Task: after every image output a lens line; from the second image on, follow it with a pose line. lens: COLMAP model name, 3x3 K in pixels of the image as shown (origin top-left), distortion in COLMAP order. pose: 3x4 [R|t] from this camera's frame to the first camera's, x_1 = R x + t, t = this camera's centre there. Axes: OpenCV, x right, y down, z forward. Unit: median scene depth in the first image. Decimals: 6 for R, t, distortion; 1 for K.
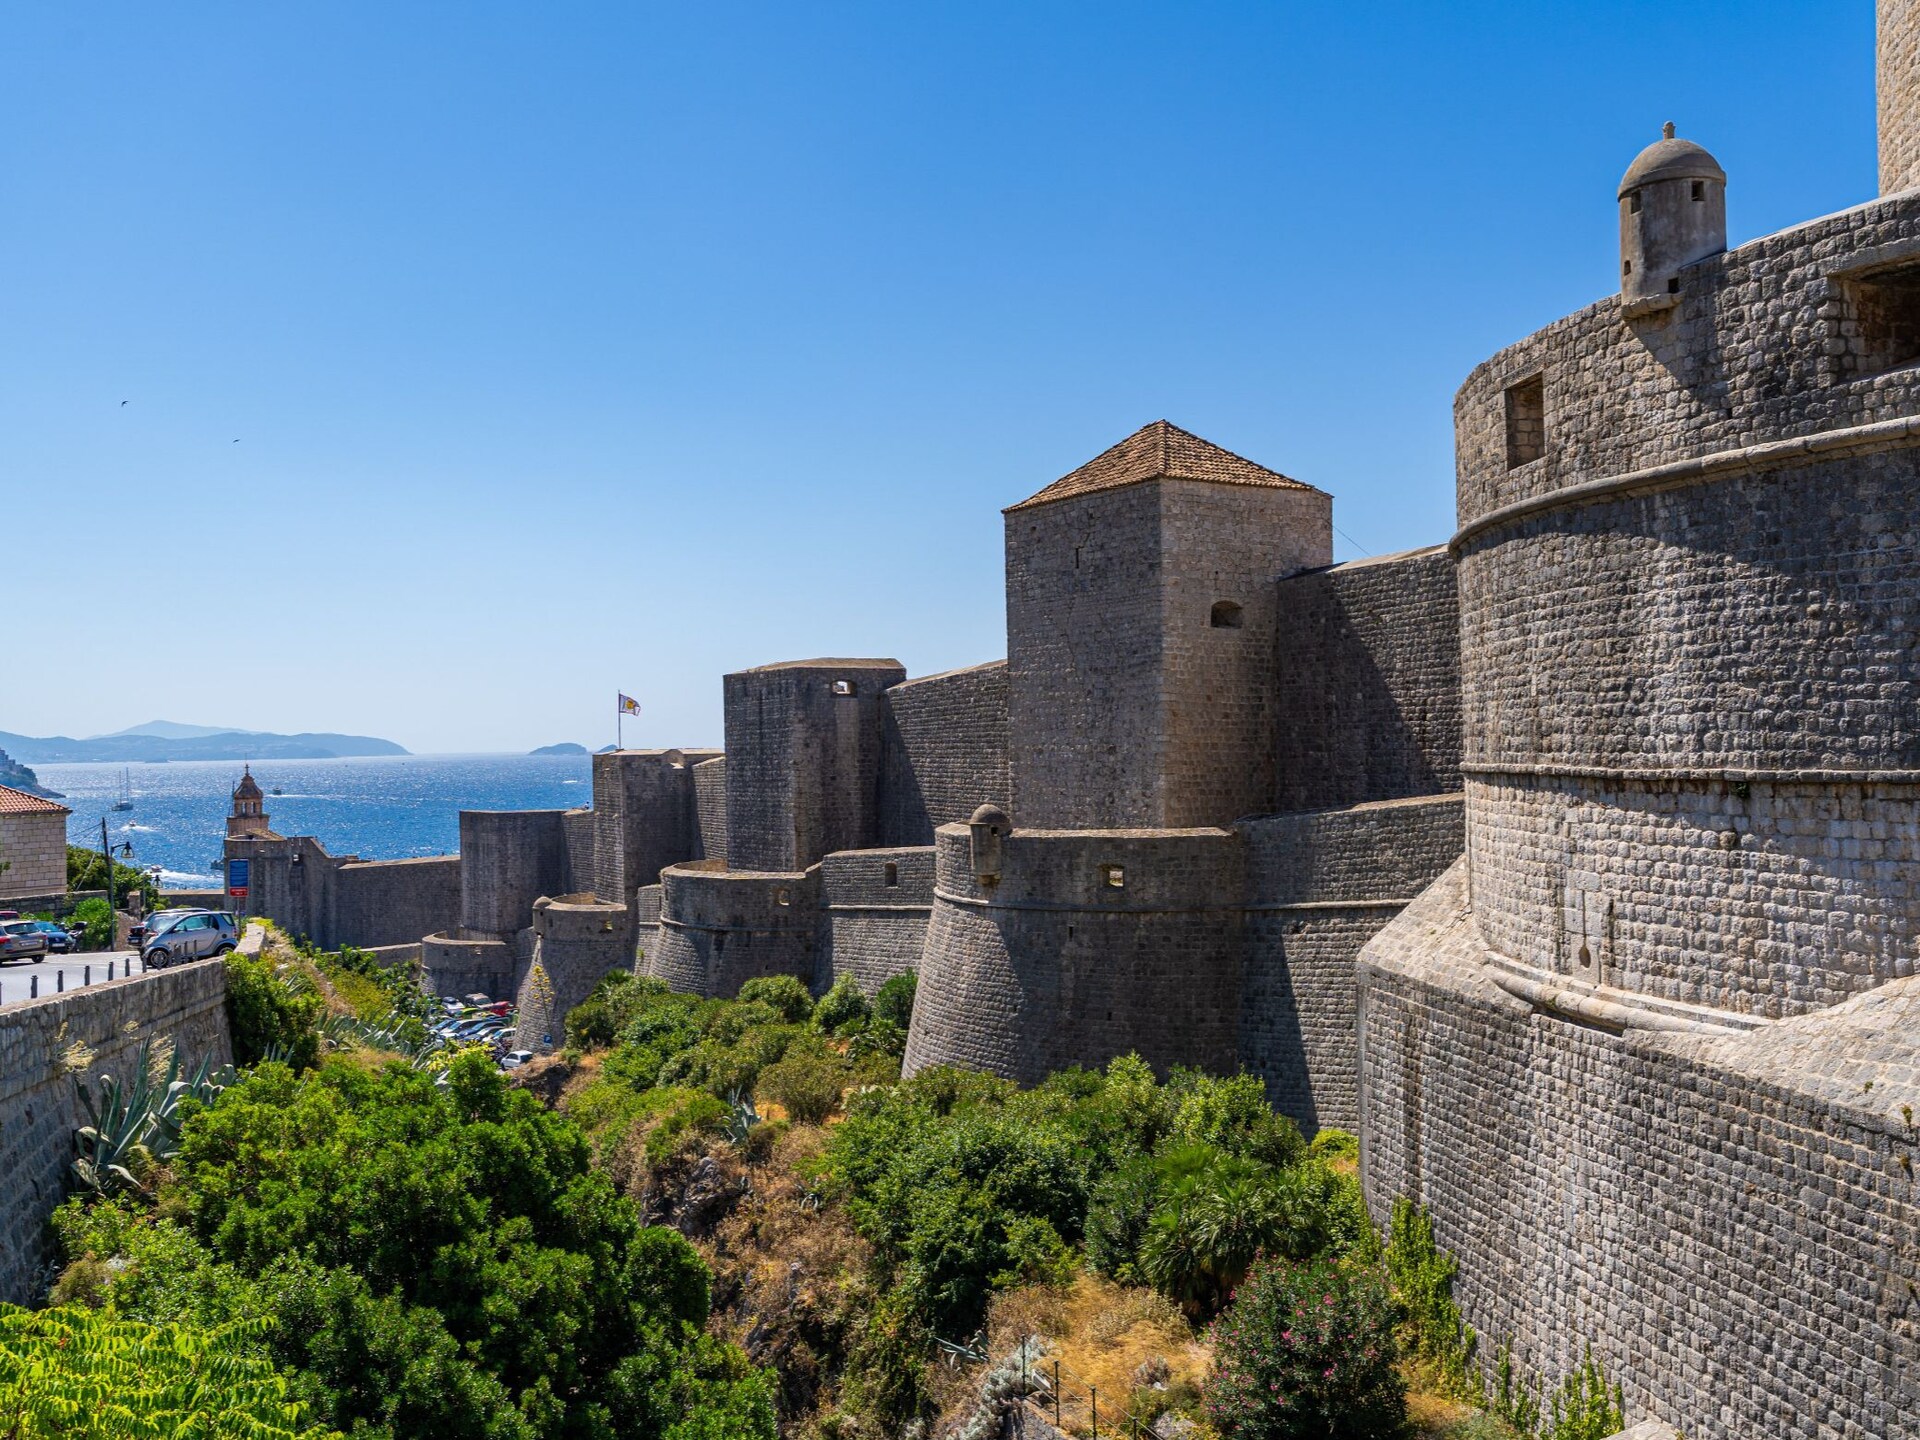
lens RADIAL K [[1693.5, 0, 948.1], [0, 1693.5, 710.8], [0, 0, 1]] dist [0.003179, 0.003922]
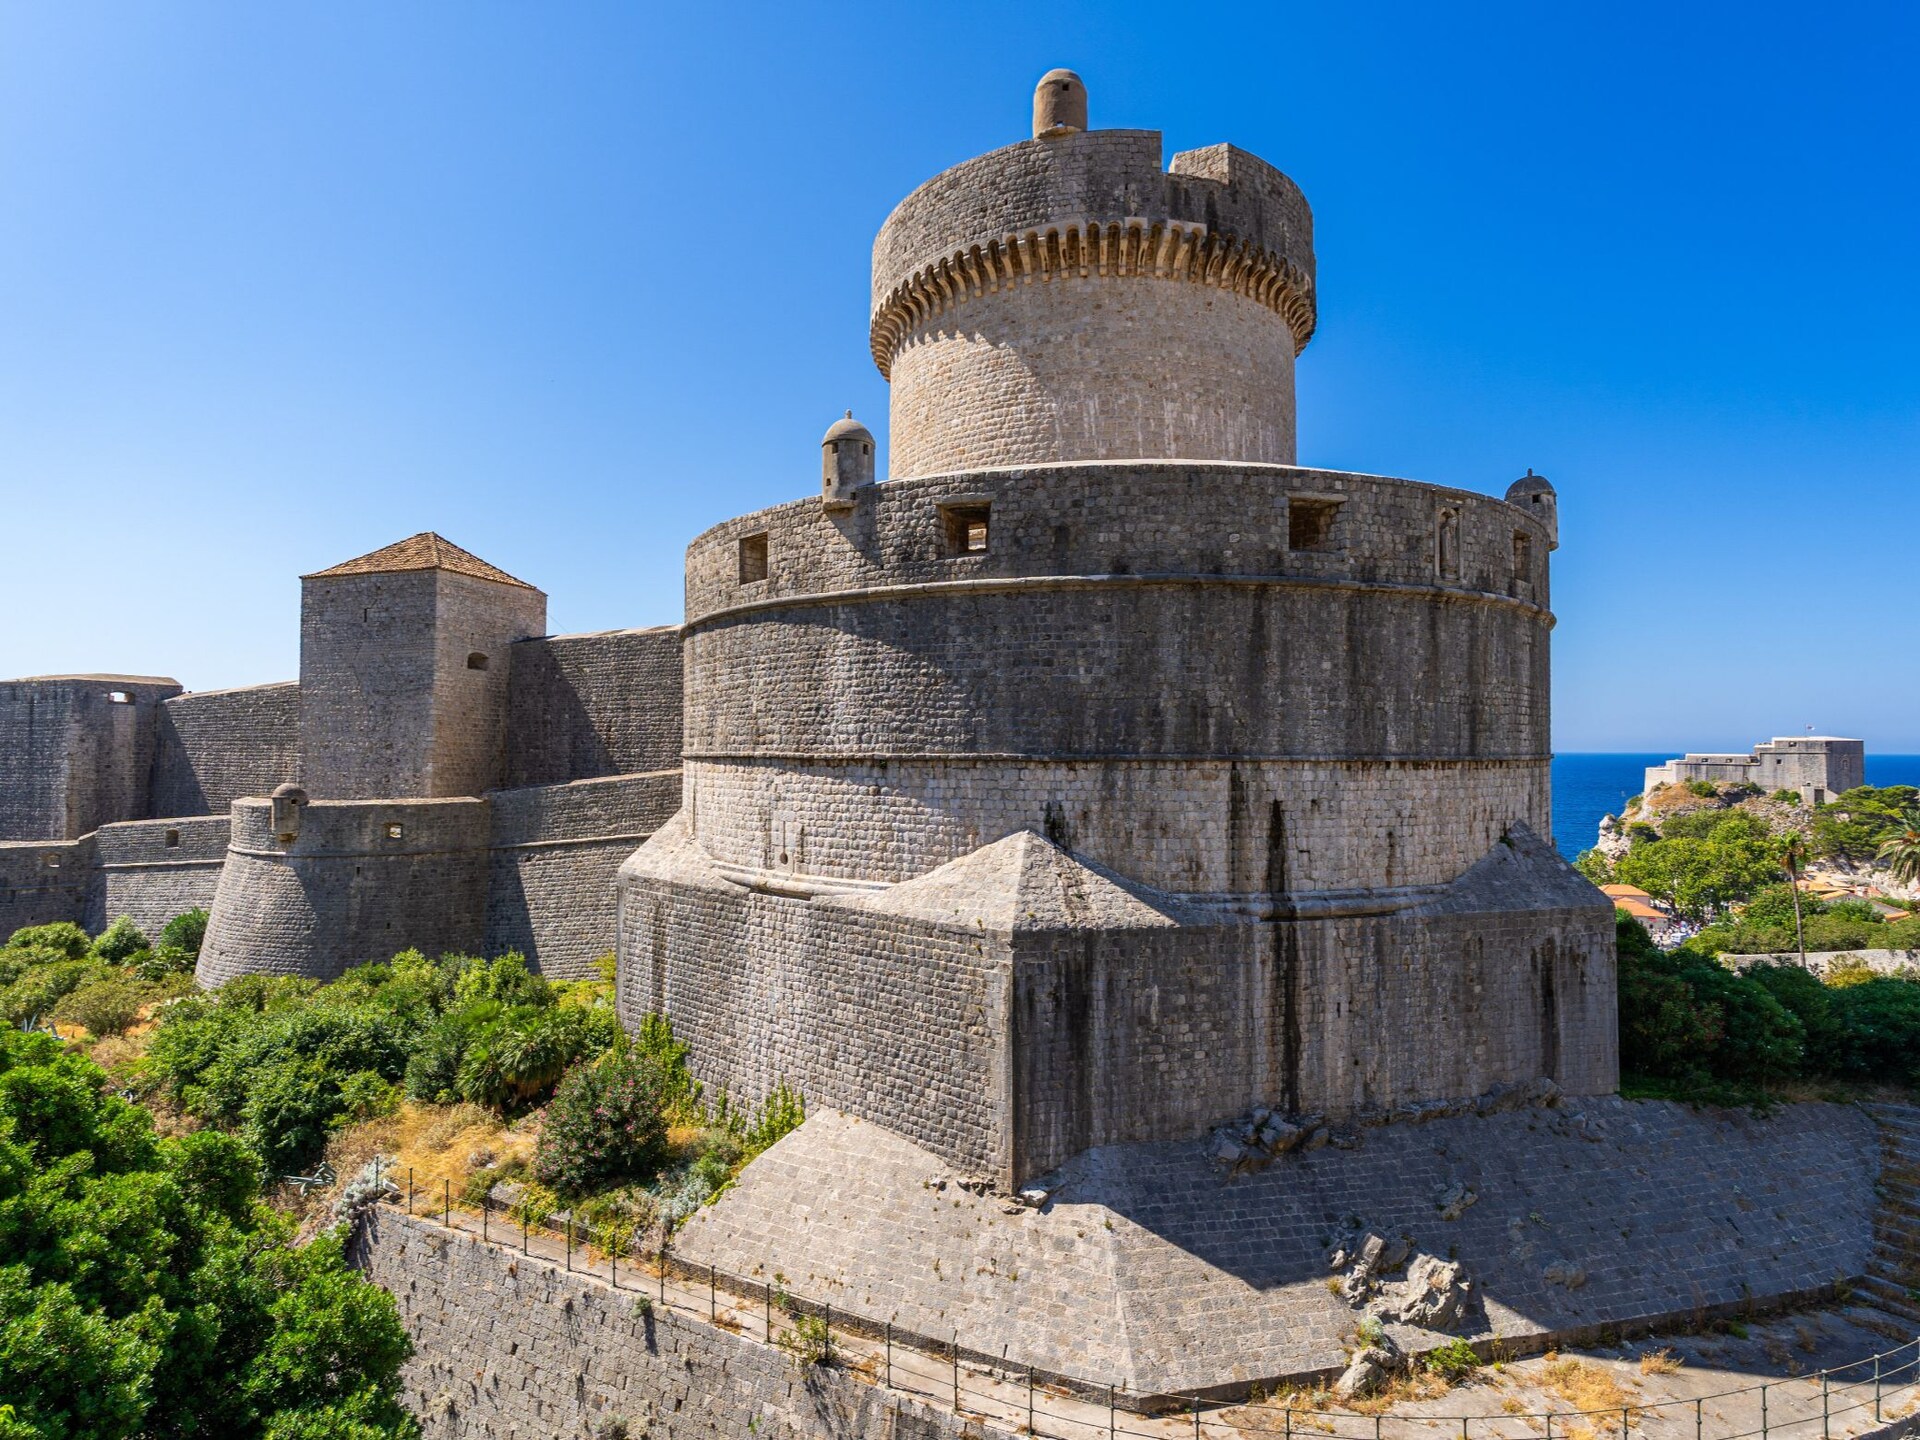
lens RADIAL K [[935.2, 0, 952.0], [0, 935.2, 715.1], [0, 0, 1]] dist [-0.007213, 0.002301]
pose [[0.759135, 0.041235, 0.649626, -0.138448], [-0.026696, 0.999124, -0.032223, 0.020242], [-0.650385, 0.007119, 0.759571, 0.128677]]
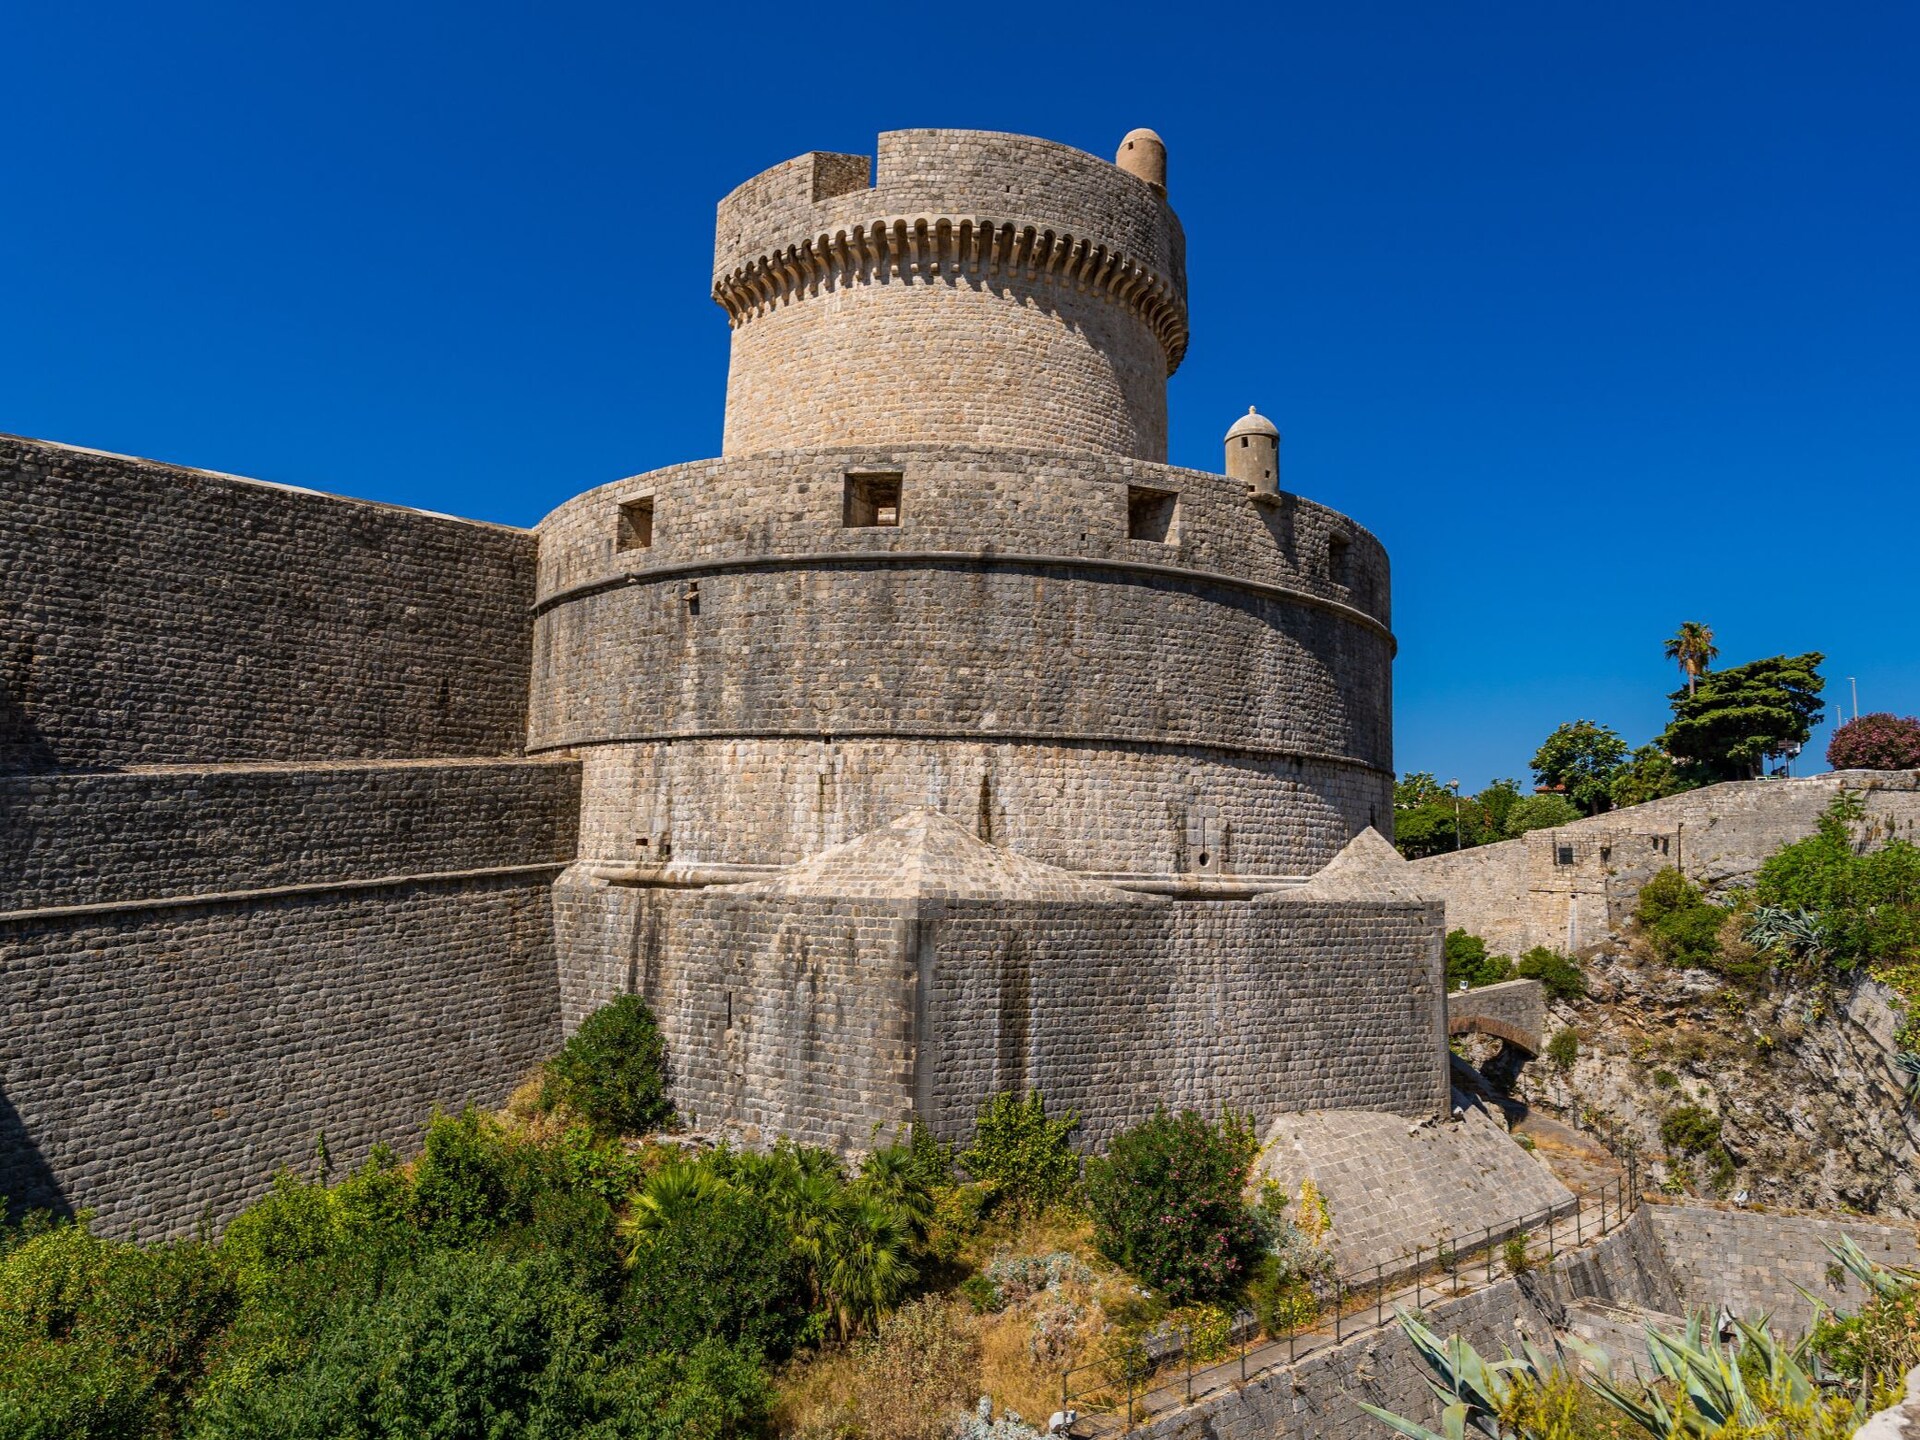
lens RADIAL K [[1182.8, 0, 960.2], [0, 1182.8, 715.6], [0, 0, 1]] dist [-0.003733, -0.000324]
pose [[-0.277393, 0.128382, 0.952140, -0.640716], [-0.034871, 0.989034, -0.143515, 0.178250], [-0.960124, -0.073012, -0.269874, 1.523076]]
